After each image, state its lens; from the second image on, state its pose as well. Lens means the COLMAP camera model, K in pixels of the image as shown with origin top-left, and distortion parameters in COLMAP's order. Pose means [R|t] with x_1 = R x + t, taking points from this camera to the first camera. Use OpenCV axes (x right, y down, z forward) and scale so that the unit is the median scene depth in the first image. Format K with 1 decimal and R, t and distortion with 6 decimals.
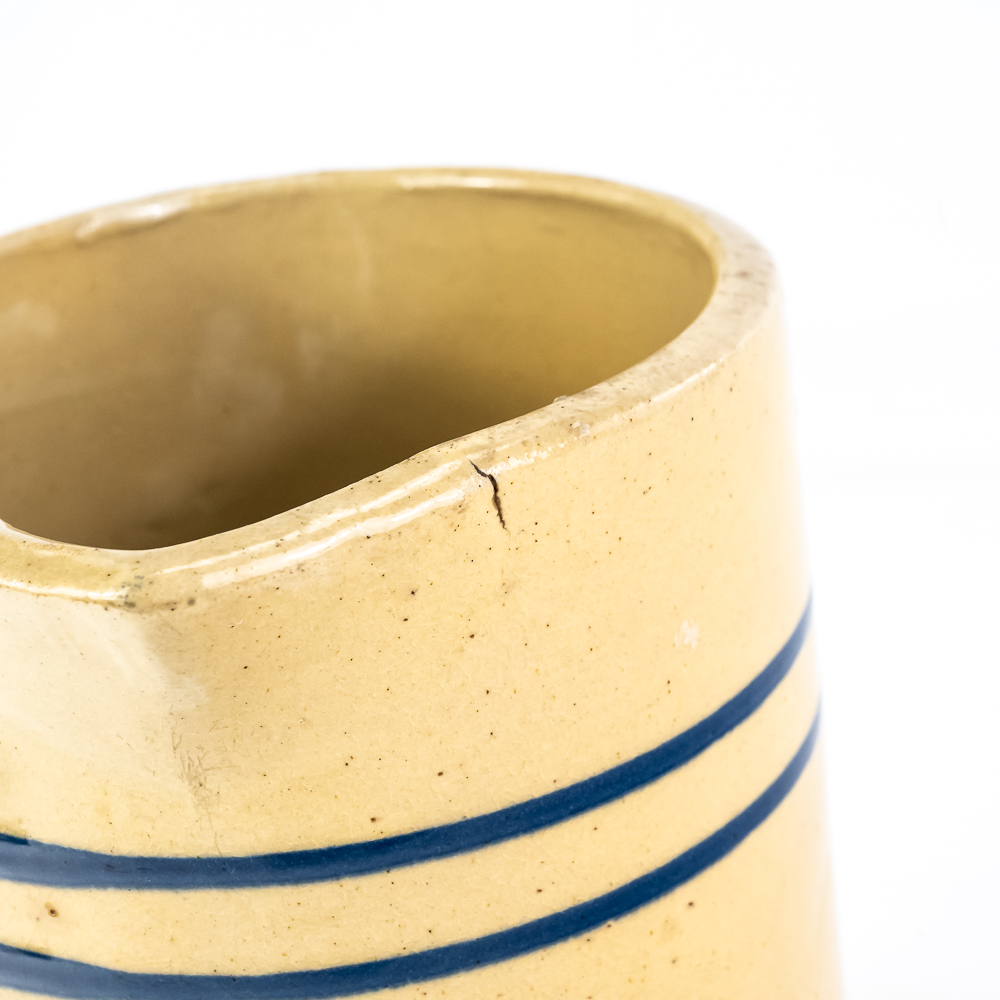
lens RADIAL K [[3124.4, 0, 499.0], [0, 3124.4, 498.4], [0, 0, 1]] dist [0.313554, 0.000000]
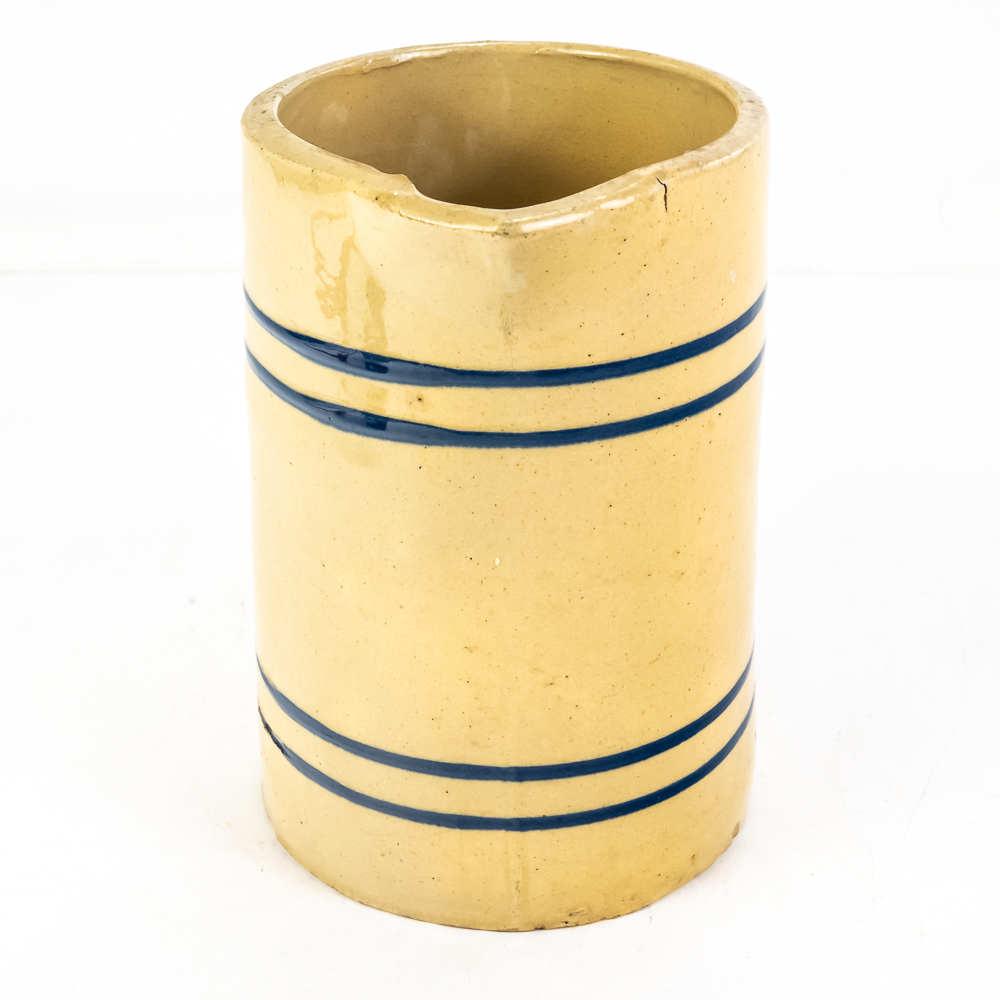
lens RADIAL K [[2920.2, 0, 499.9], [0, 2920.2, 504.6], [0, 0, 1]] dist [0.314436, 0.000000]
pose [[0.978704, 0.033657, 0.202500, -0.470633], [-0.036808, 0.999253, 0.011814, 0.176277], [-0.201951, -0.019016, 0.979211, -0.833743]]
